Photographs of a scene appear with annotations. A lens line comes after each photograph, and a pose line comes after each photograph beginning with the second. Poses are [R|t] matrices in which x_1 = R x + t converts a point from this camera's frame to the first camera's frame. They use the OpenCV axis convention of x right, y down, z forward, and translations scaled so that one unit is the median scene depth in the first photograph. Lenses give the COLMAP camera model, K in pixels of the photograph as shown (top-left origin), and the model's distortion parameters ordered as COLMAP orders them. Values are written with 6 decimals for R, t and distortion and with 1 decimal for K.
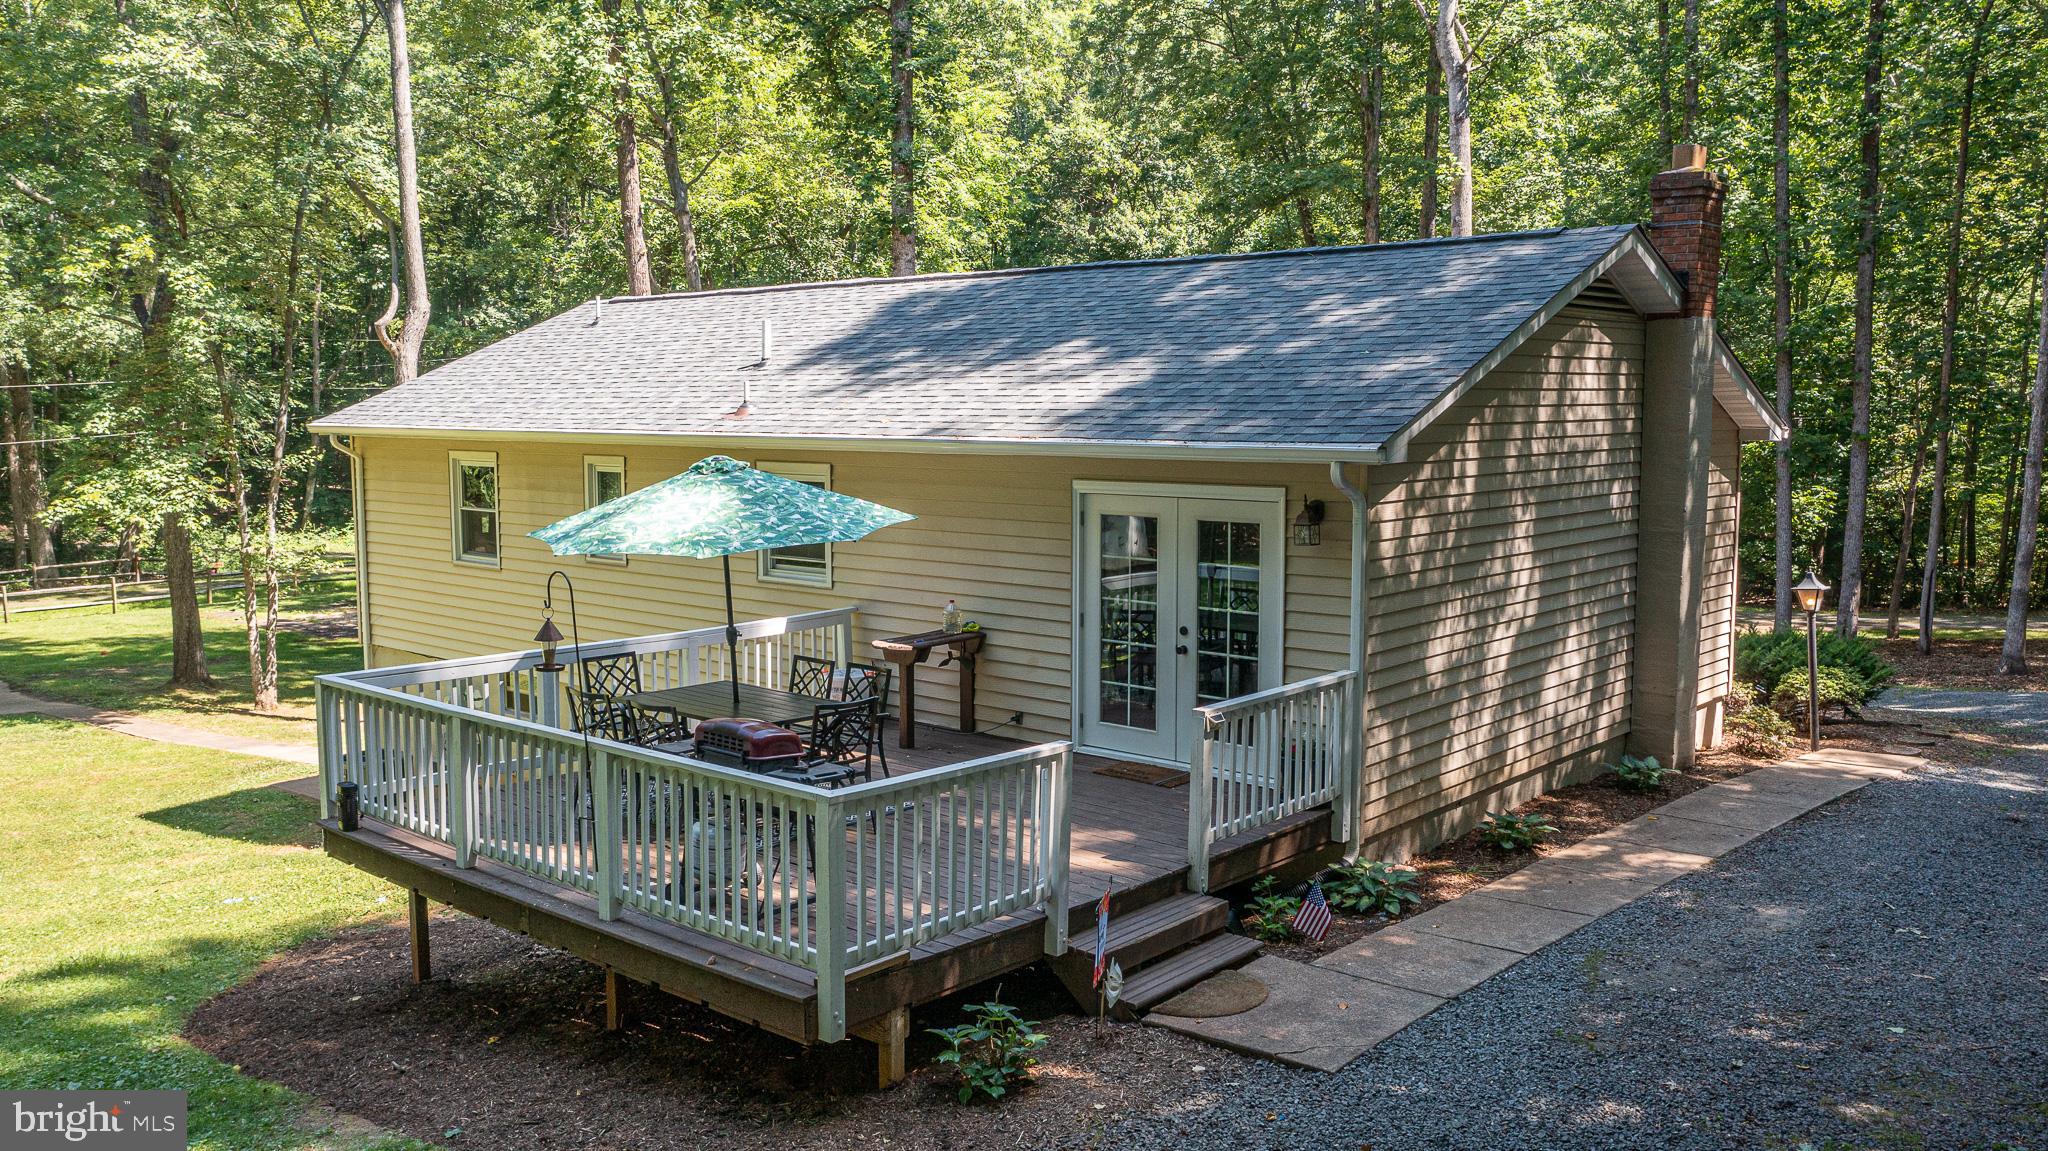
lens RADIAL K [[1680.6, 0, 1024.0], [0, 1680.6, 575.5], [0, 0, 1]] dist [-0.010001, -0.007152]
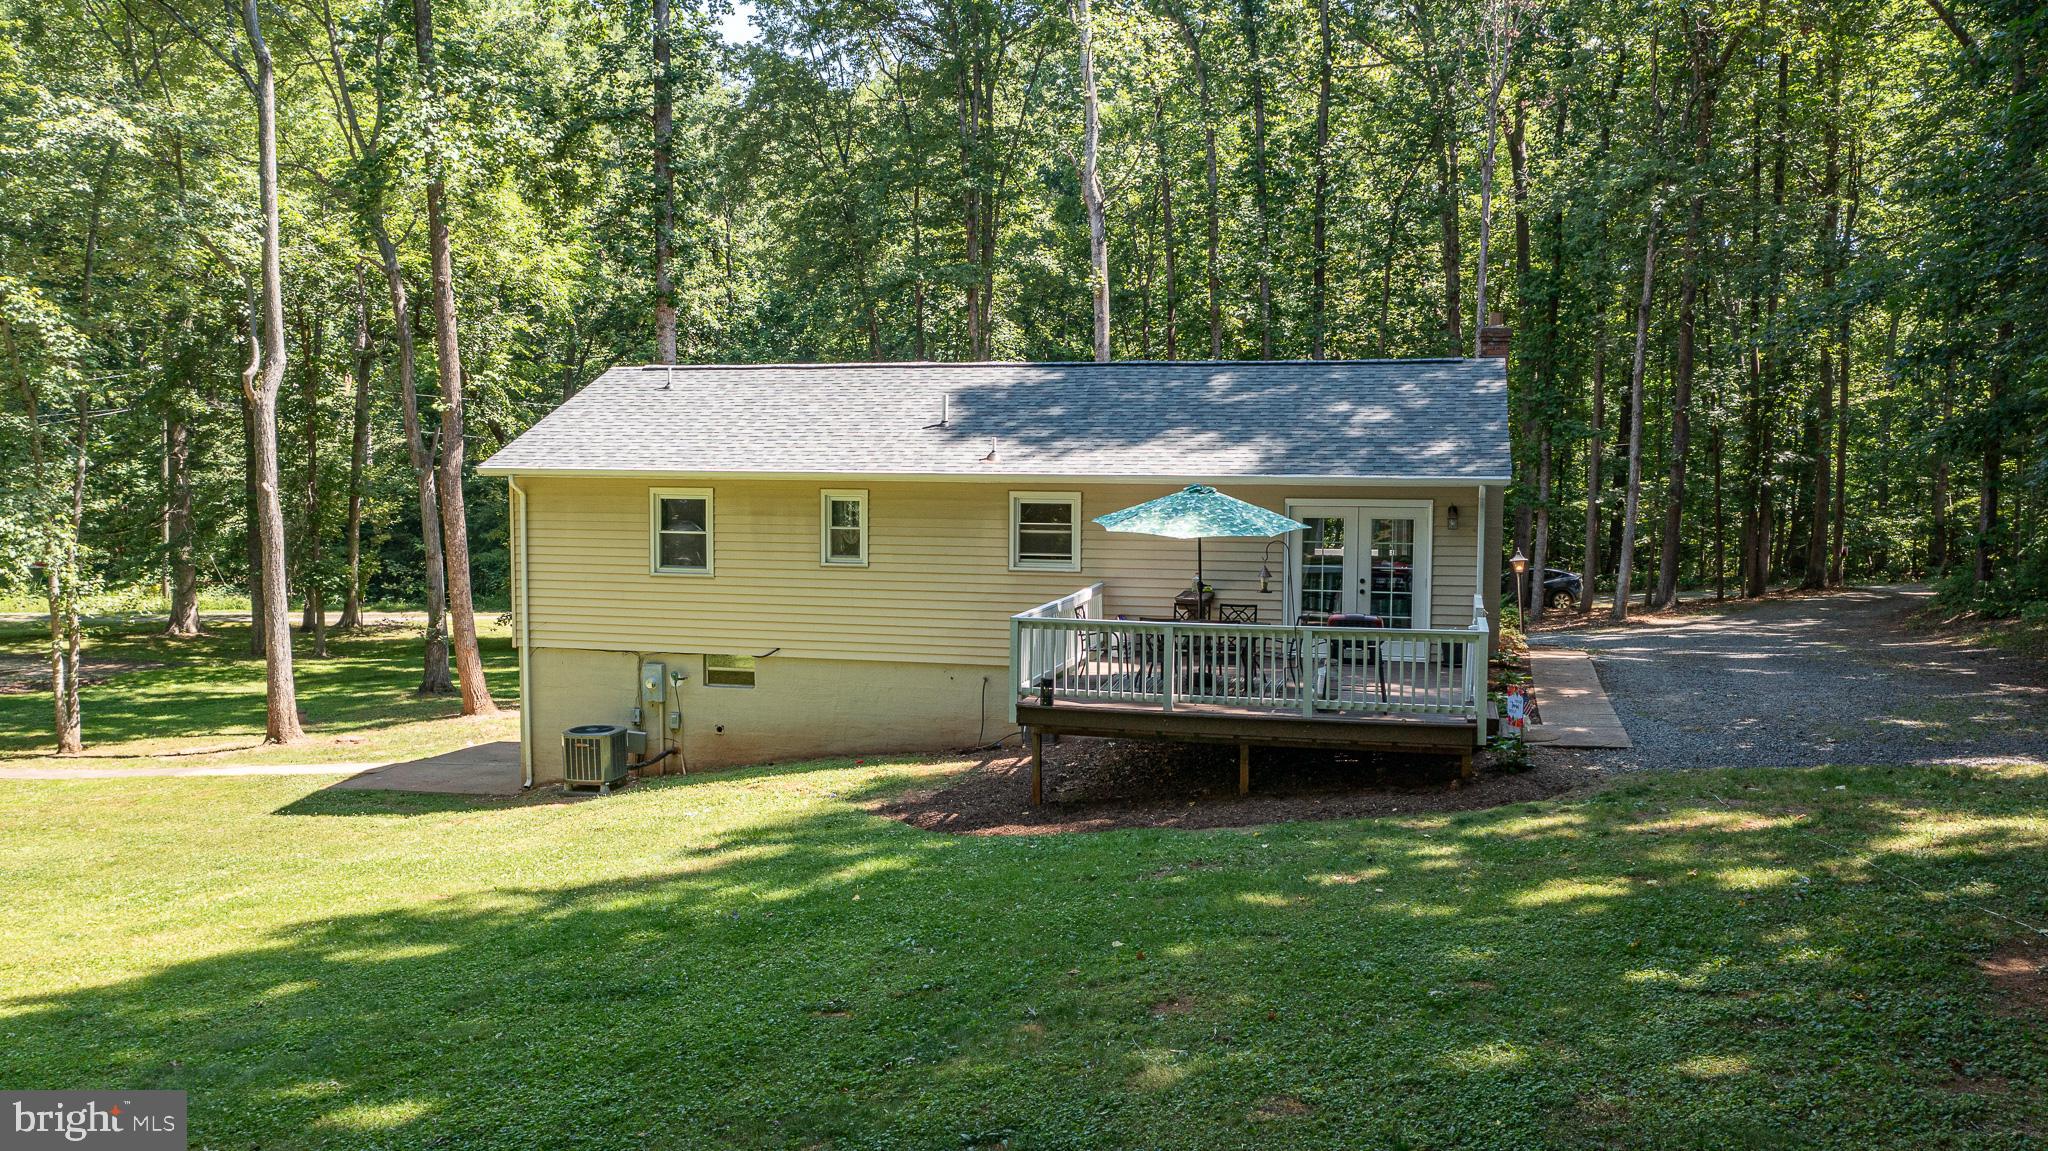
lens RADIAL K [[1680.6, 0, 1024.0], [0, 1680.6, 575.5], [0, 0, 1]] dist [-0.010001, -0.007152]
pose [[0.891041, -0.031539, 0.452825, -0.986217], [0.042720, 0.998982, -0.014484, 0.035562], [-0.451907, 0.032251, 0.891482, -0.416558]]
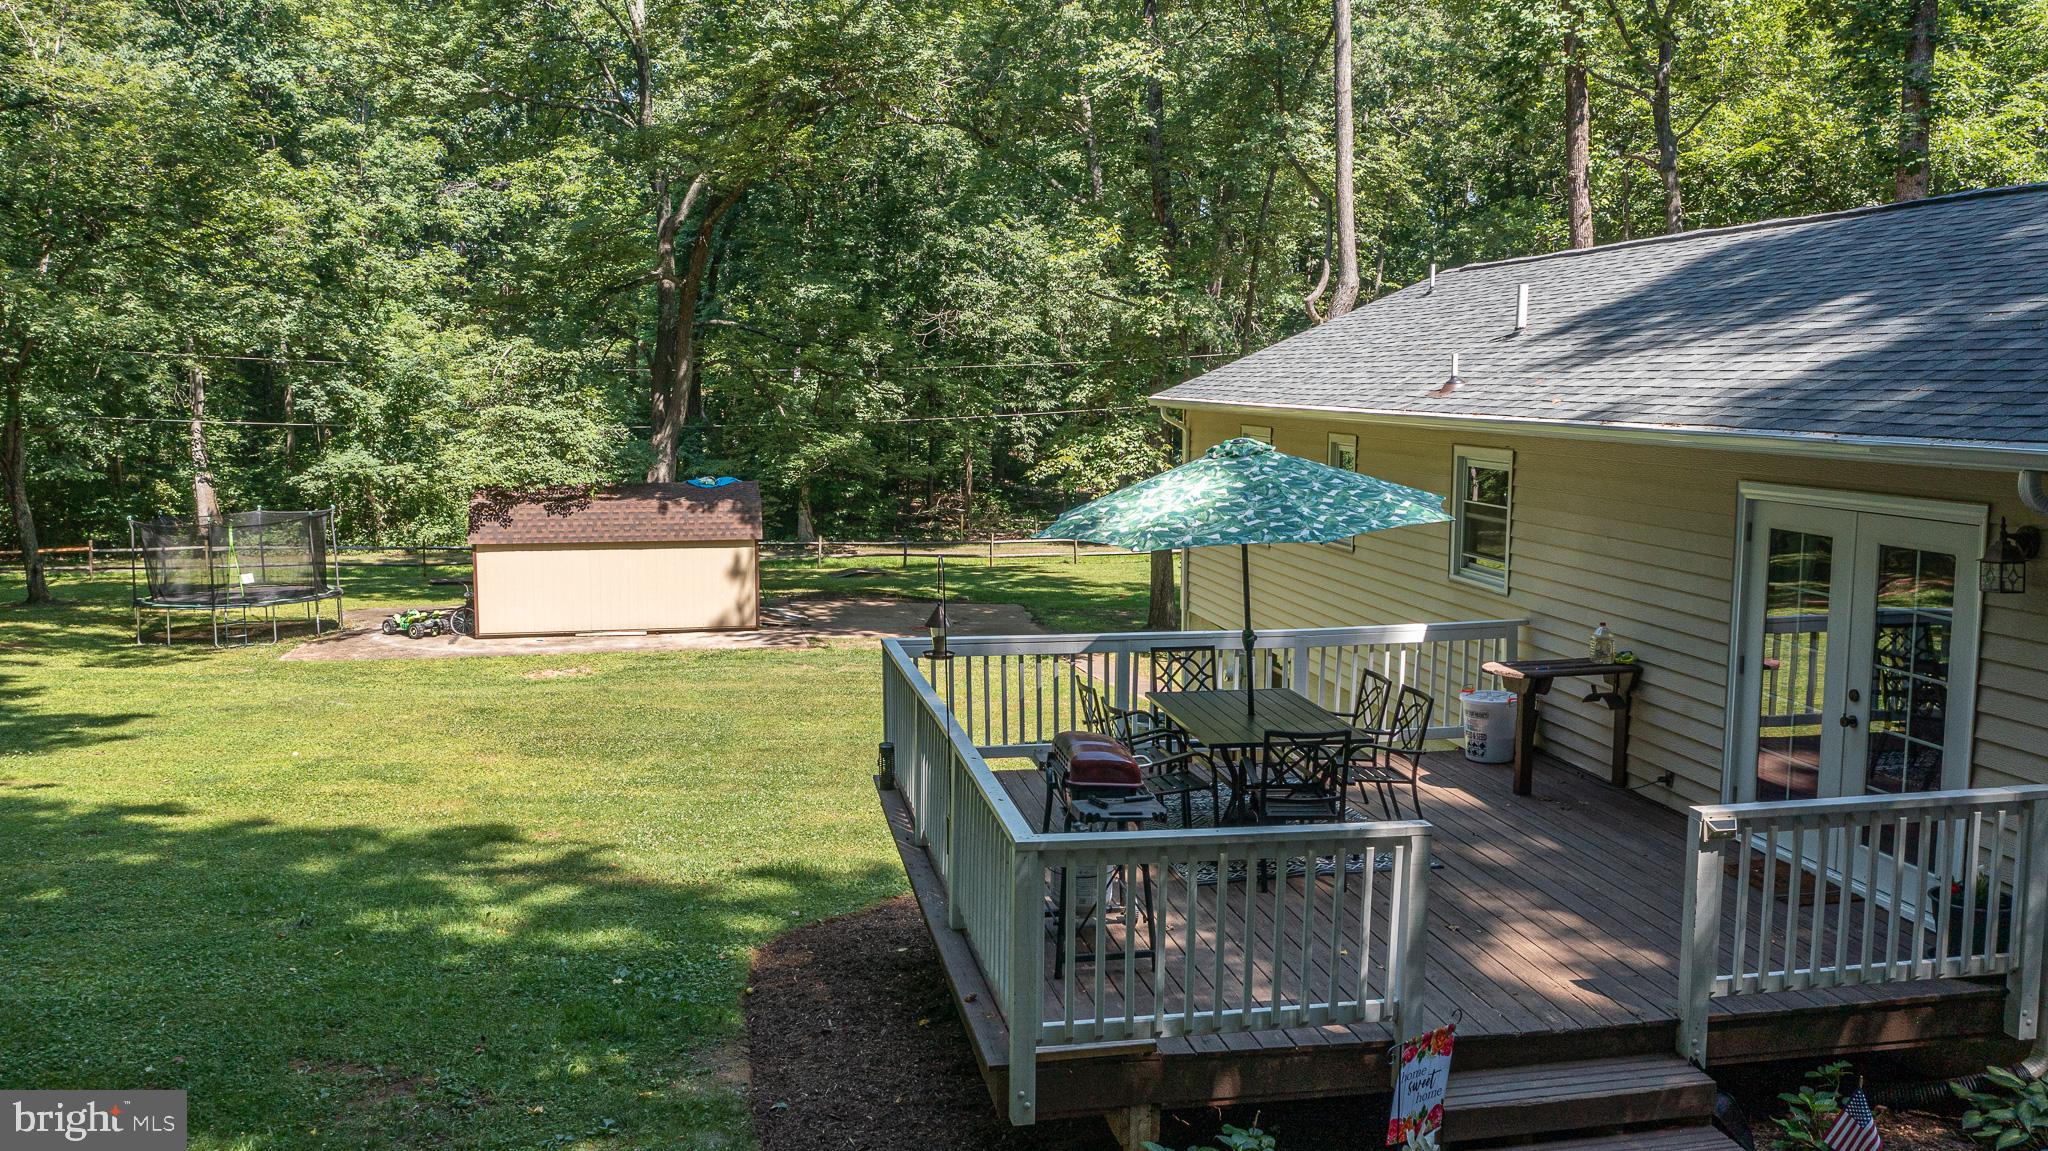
lens RADIAL K [[1657.2, 0, 973.8], [0, 1657.2, 567.3], [0, 0, 1]] dist [-0.009068, 0.013337]
pose [[0.777994, 0.073764, -0.623926, 0.227917], [-0.065943, 0.997186, 0.035666, -0.021462], [0.624801, 0.013395, 0.780669, 0.193140]]
